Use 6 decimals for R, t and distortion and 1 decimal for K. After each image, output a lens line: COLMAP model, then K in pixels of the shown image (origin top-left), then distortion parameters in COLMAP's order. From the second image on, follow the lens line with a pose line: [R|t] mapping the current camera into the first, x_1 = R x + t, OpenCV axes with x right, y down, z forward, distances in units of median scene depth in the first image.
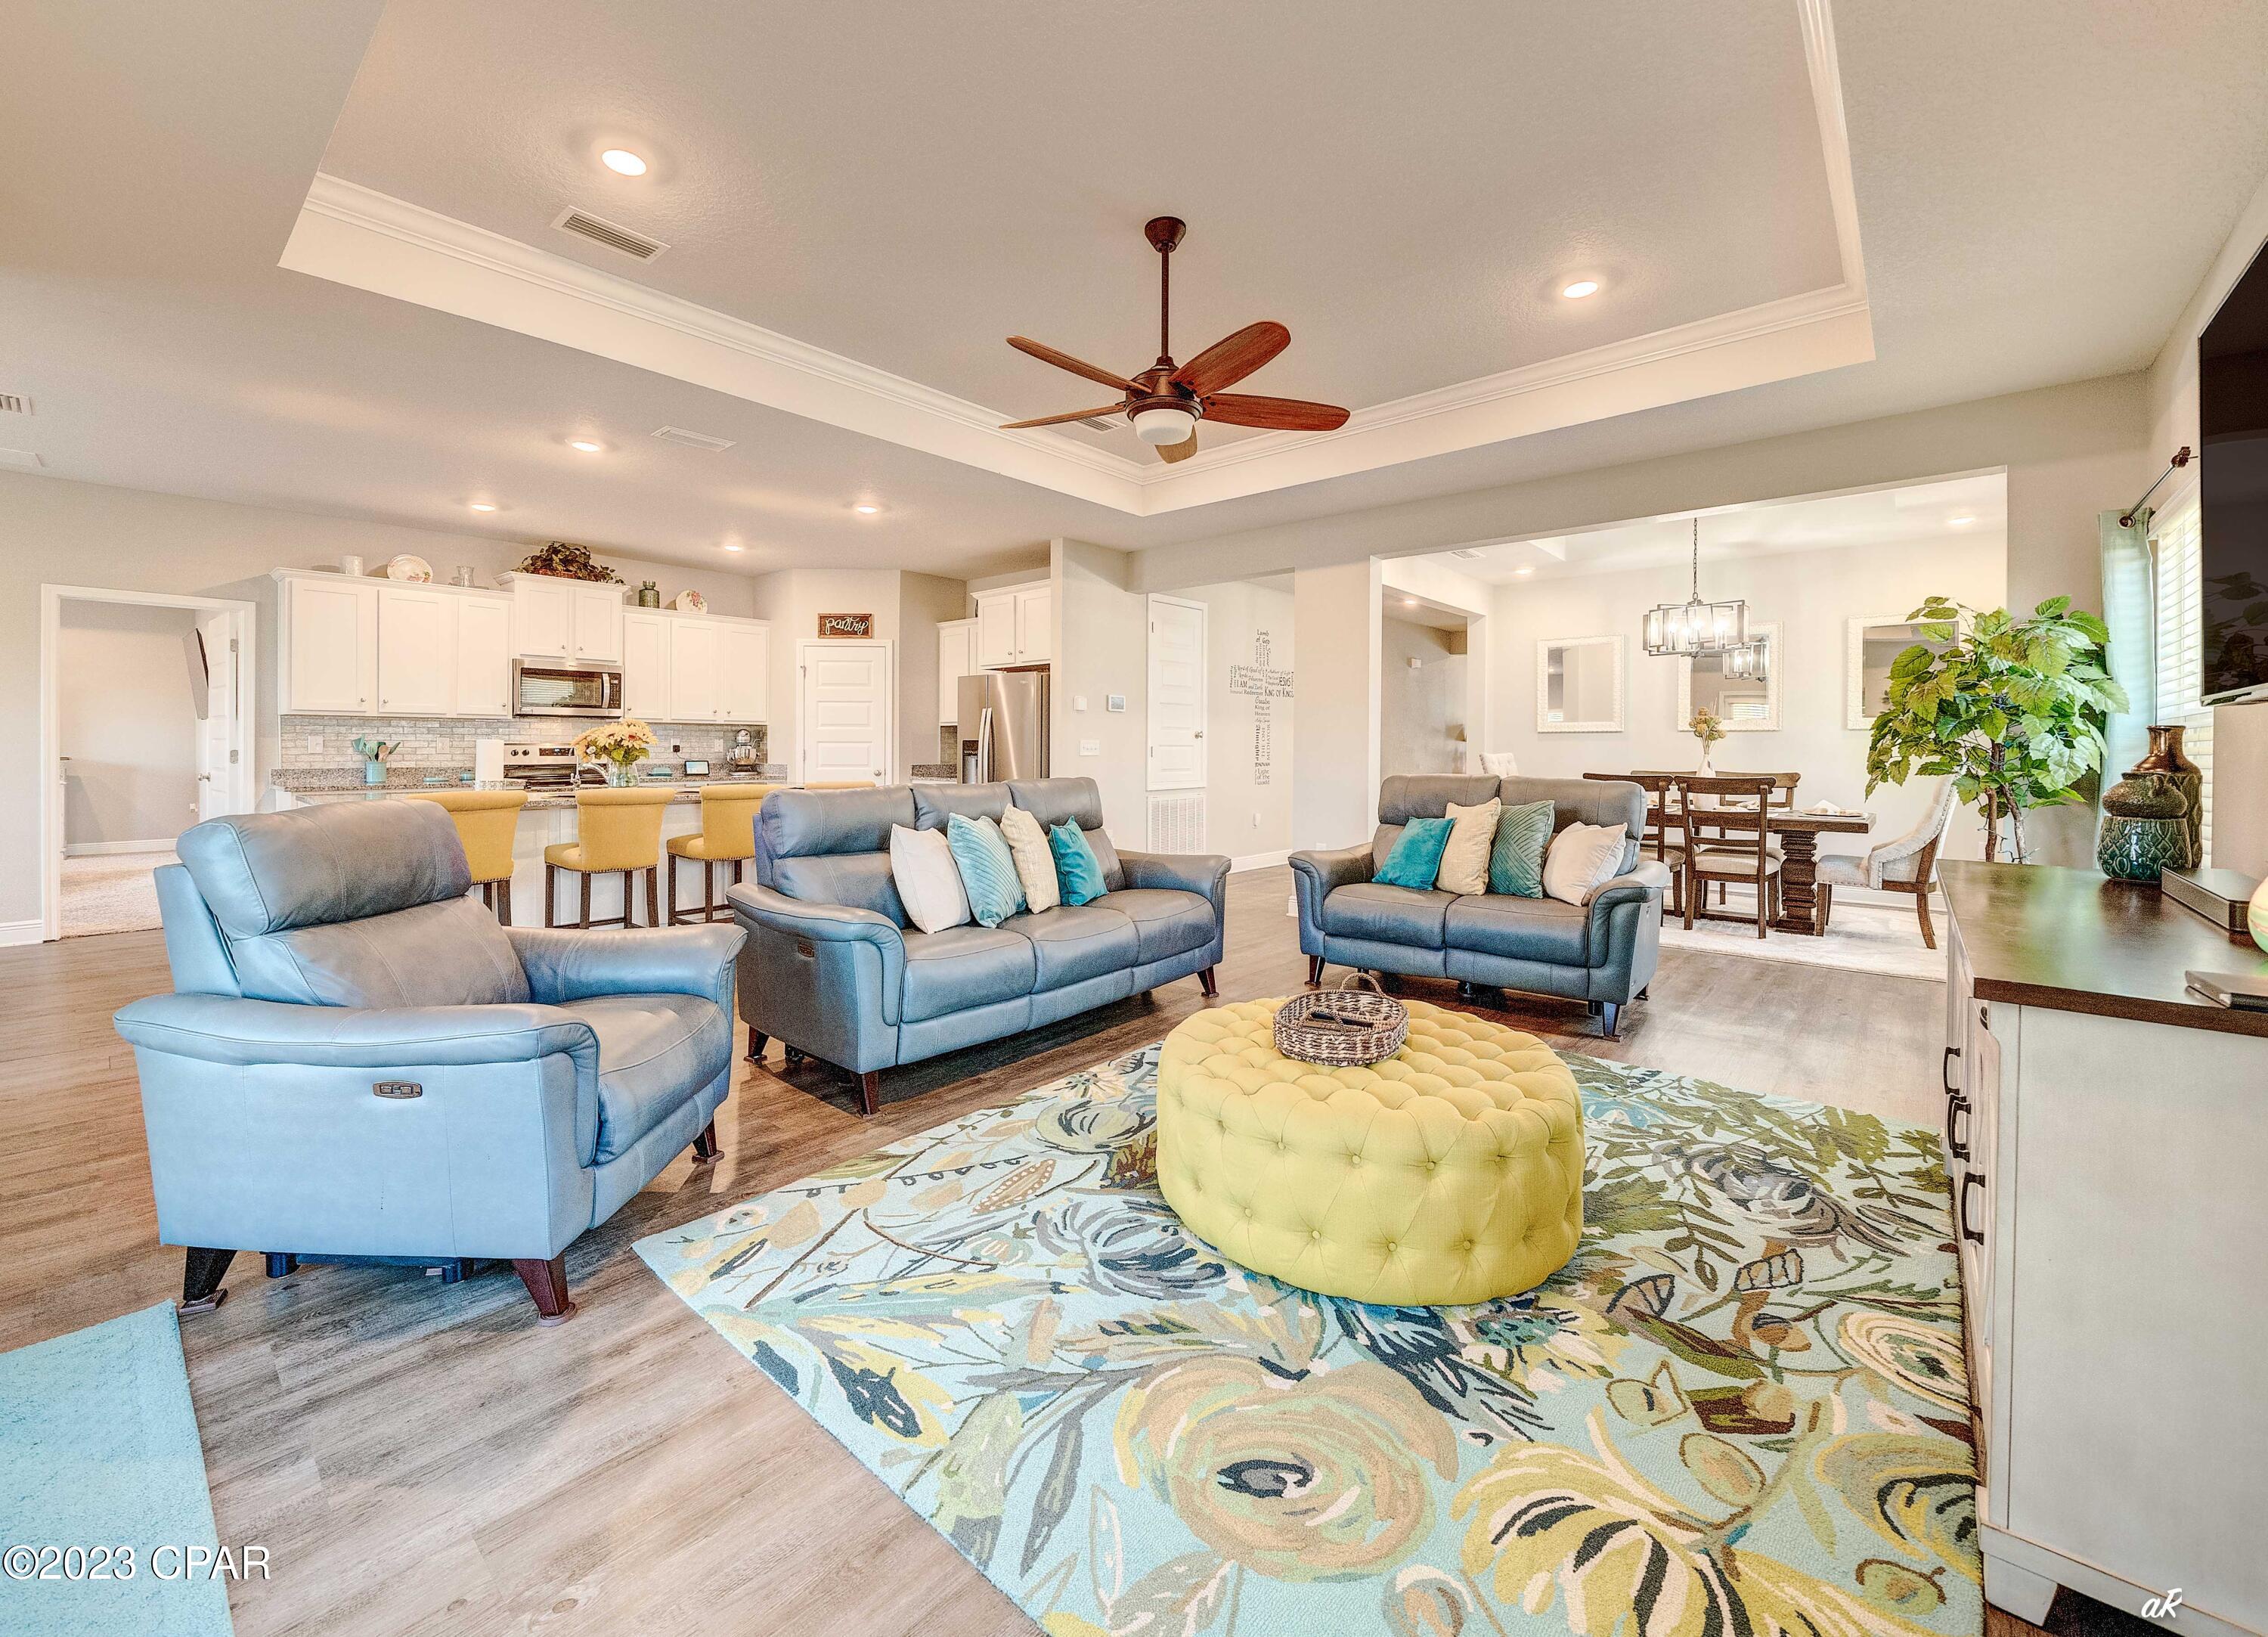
lens RADIAL K [[918.8, 0, 1106.0], [0, 918.8, 748.9], [0, 0, 1]] dist [-0.000511, 0.000037]
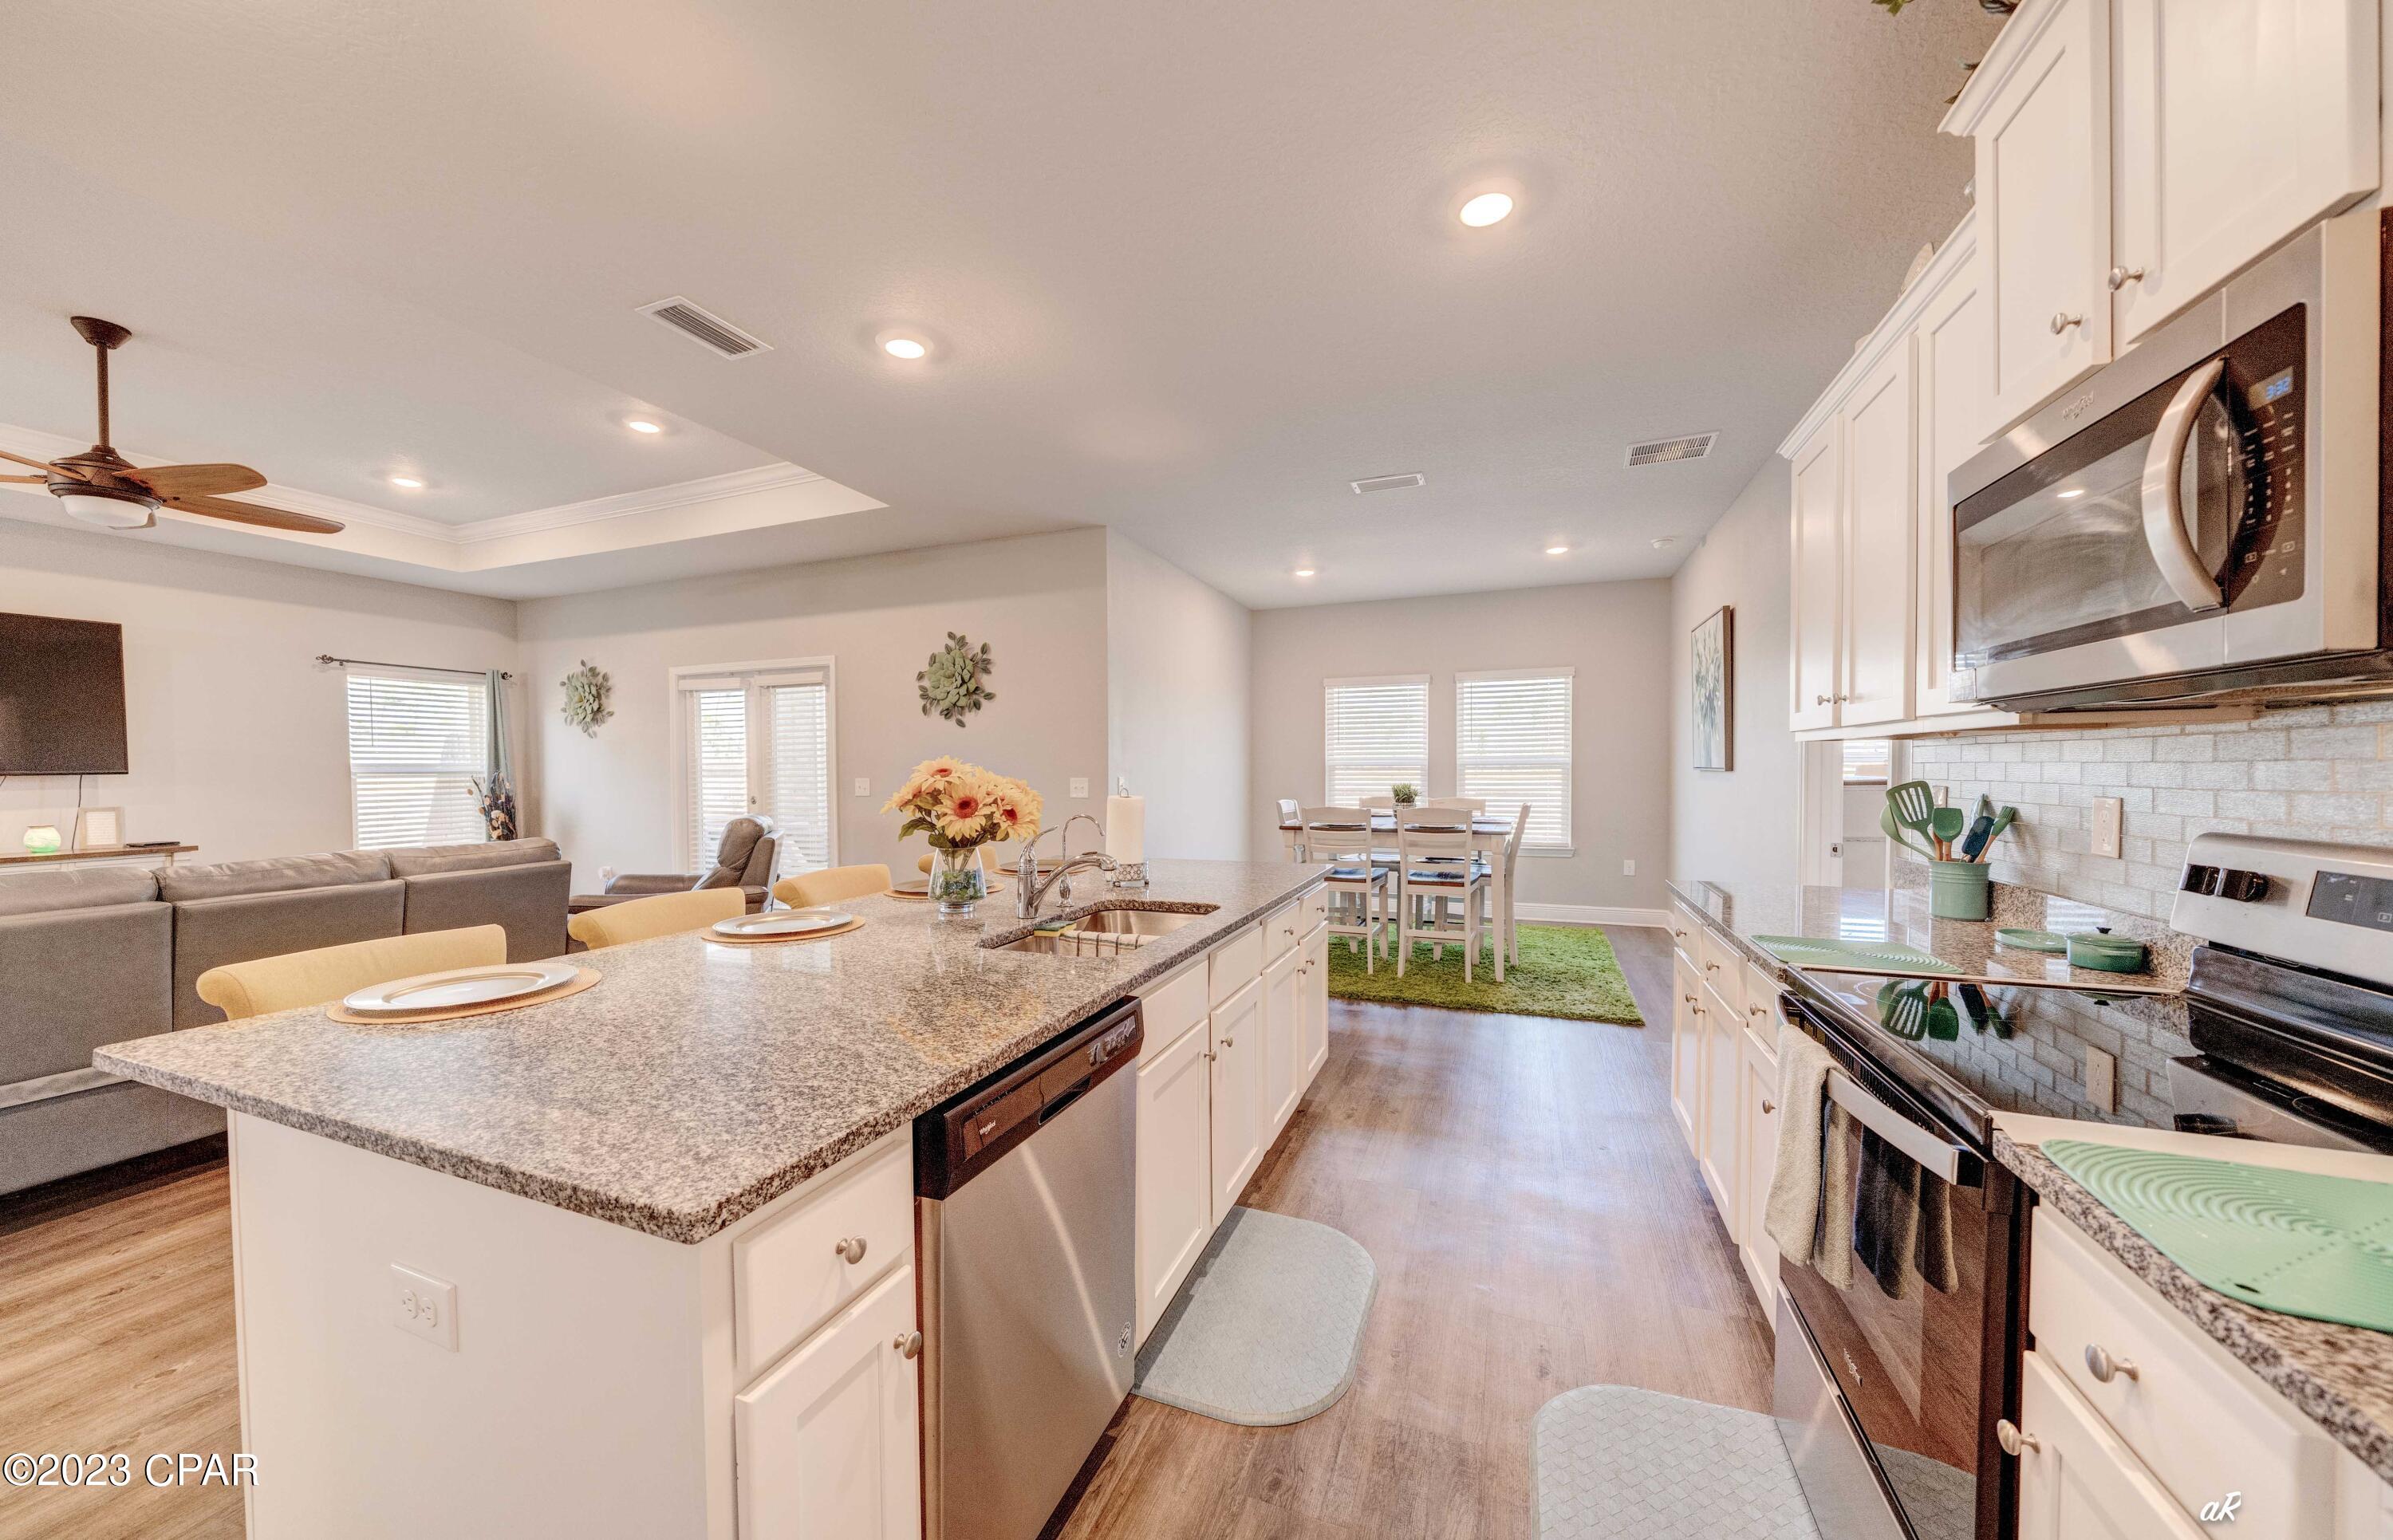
lens RADIAL K [[835.2, 0, 1167.5], [0, 835.2, 781.7], [0, 0, 1]] dist [0.000454, 0.000034]
pose [[-0.946401, 0.009740, -0.322846, -0.368074], [0.003984, 0.999821, 0.018485, -0.022175], [0.322969, 0.016208, -0.946271, 1.107907]]
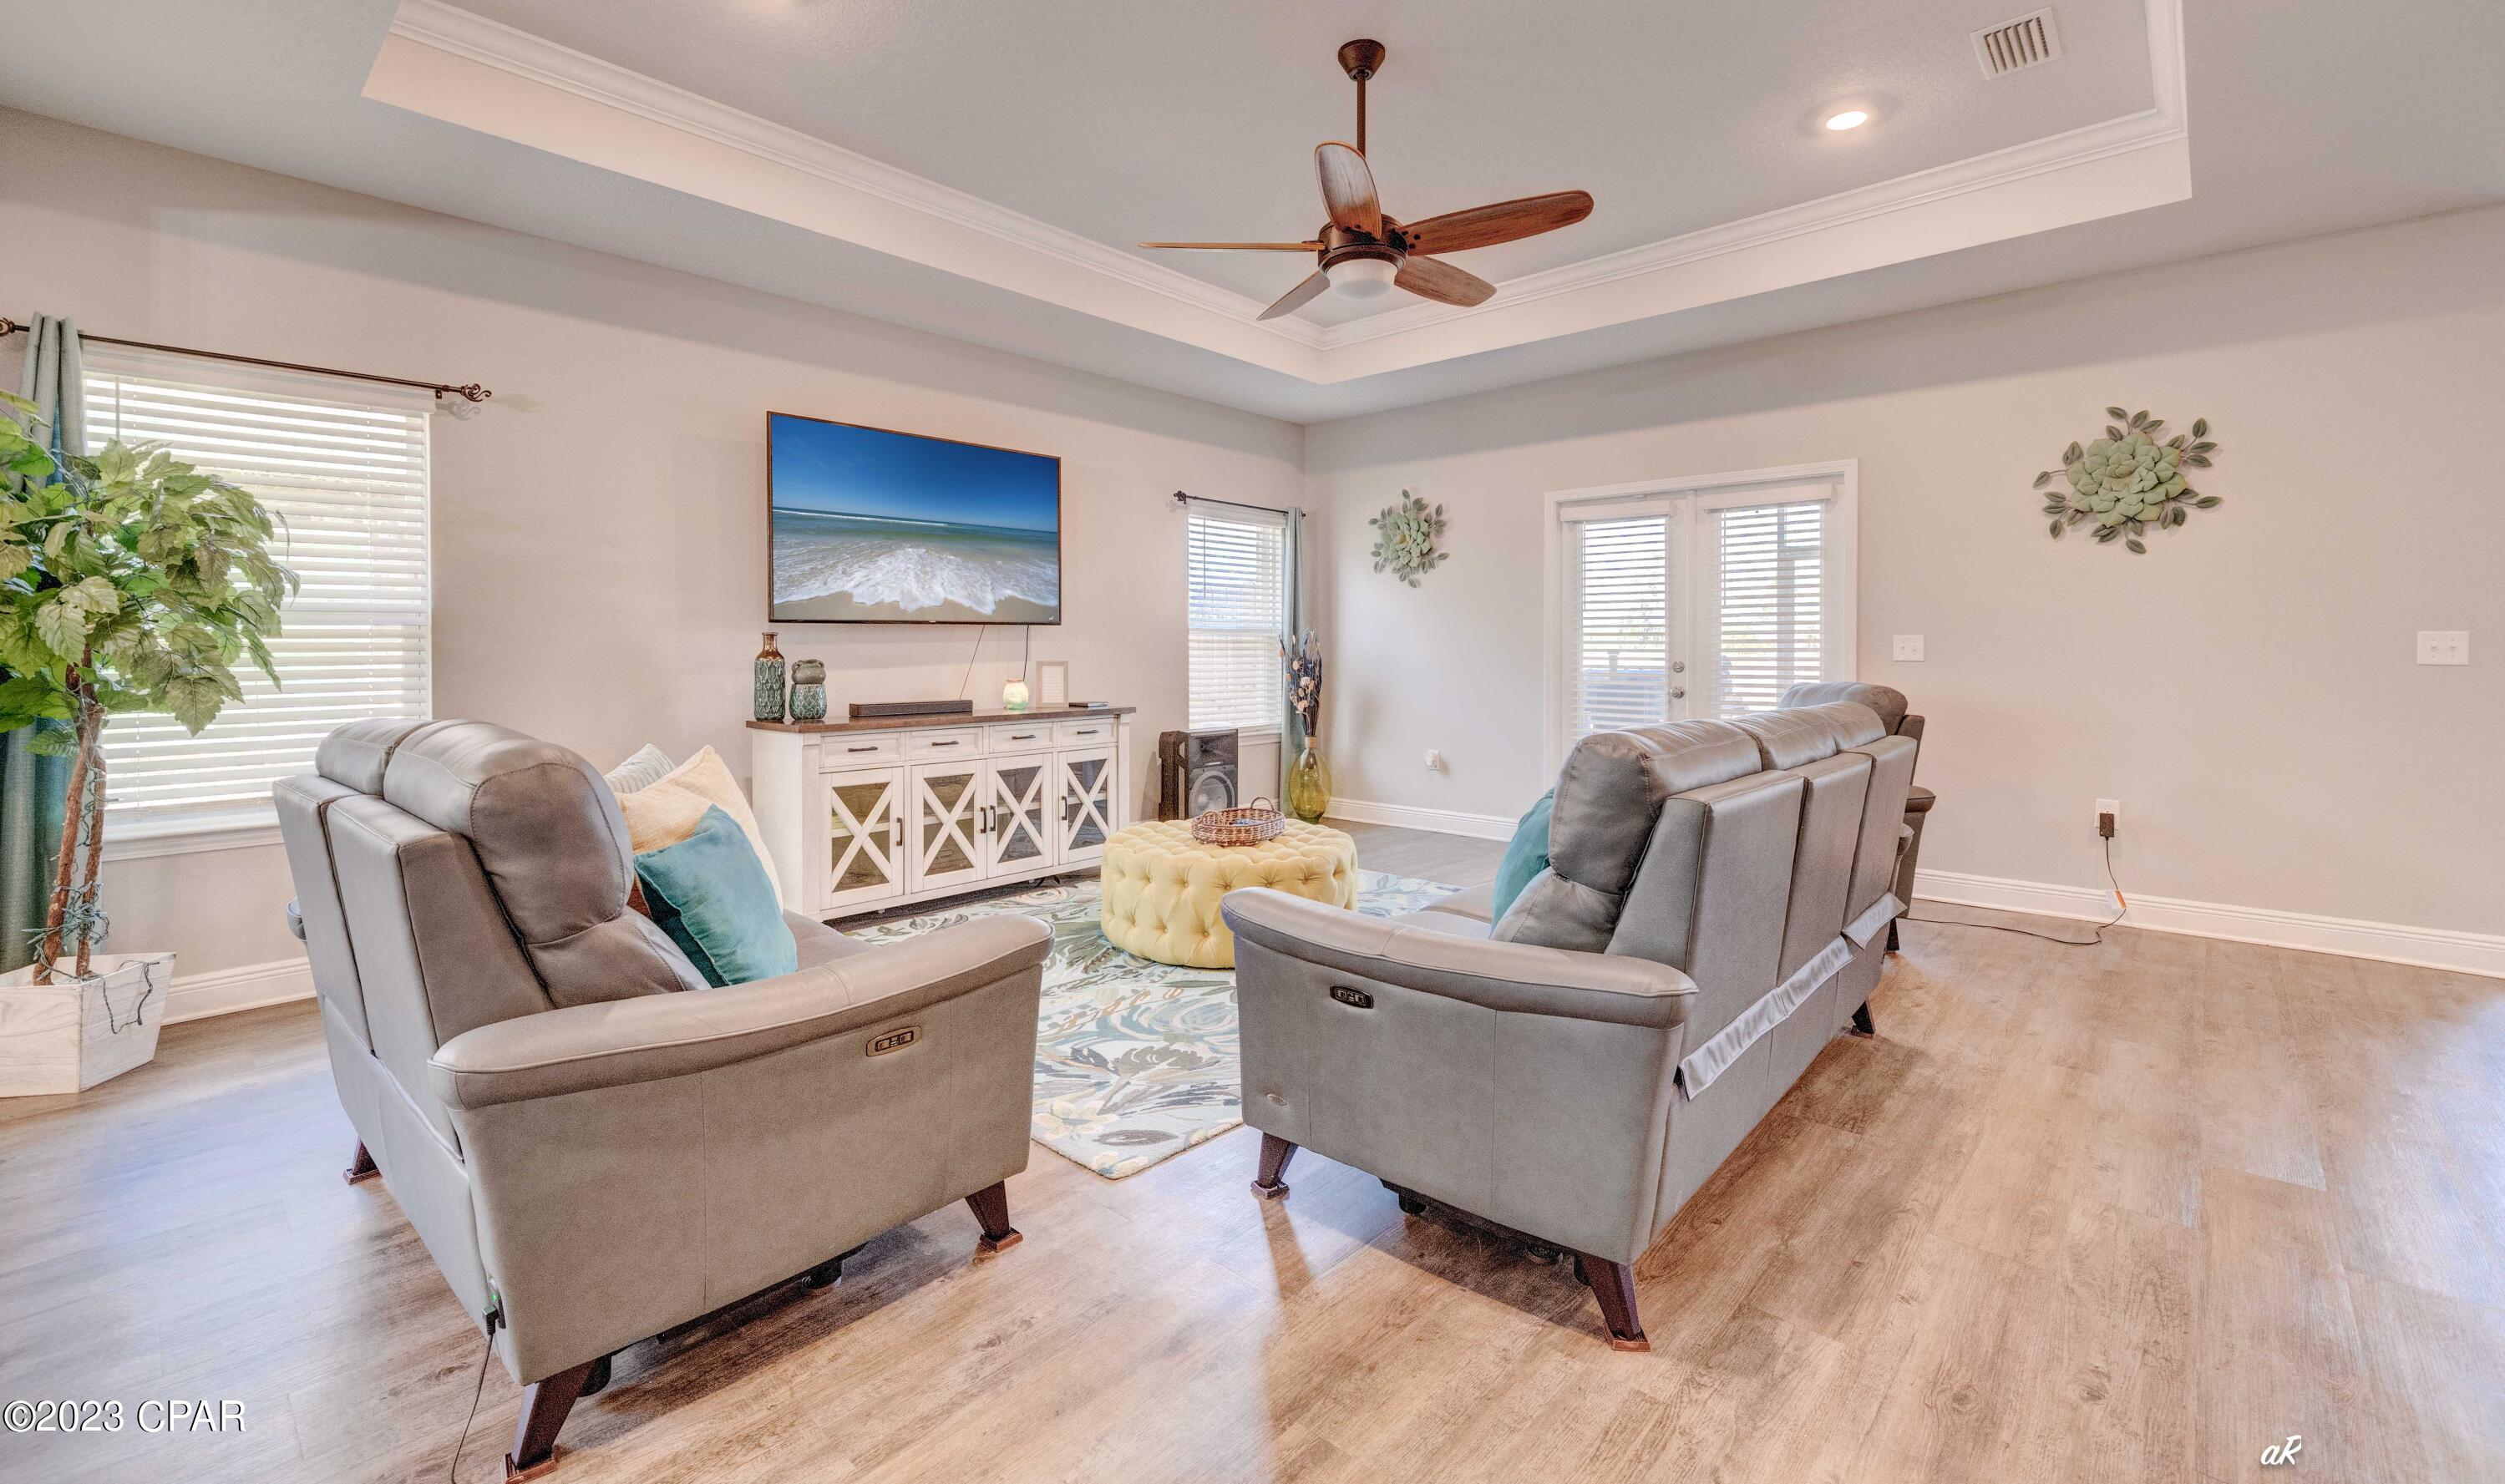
lens RADIAL K [[1041.3, 0, 1256.9], [0, 1041.3, 650.7], [0, 0, 1]] dist [0.001237, 0.000098]
pose [[-0.999884, -0.002271, 0.015084, 0.071636], [-0.002222, 0.999992, 0.003280, -0.002575], [-0.015091, 0.003246, -0.999881, 0.943280]]
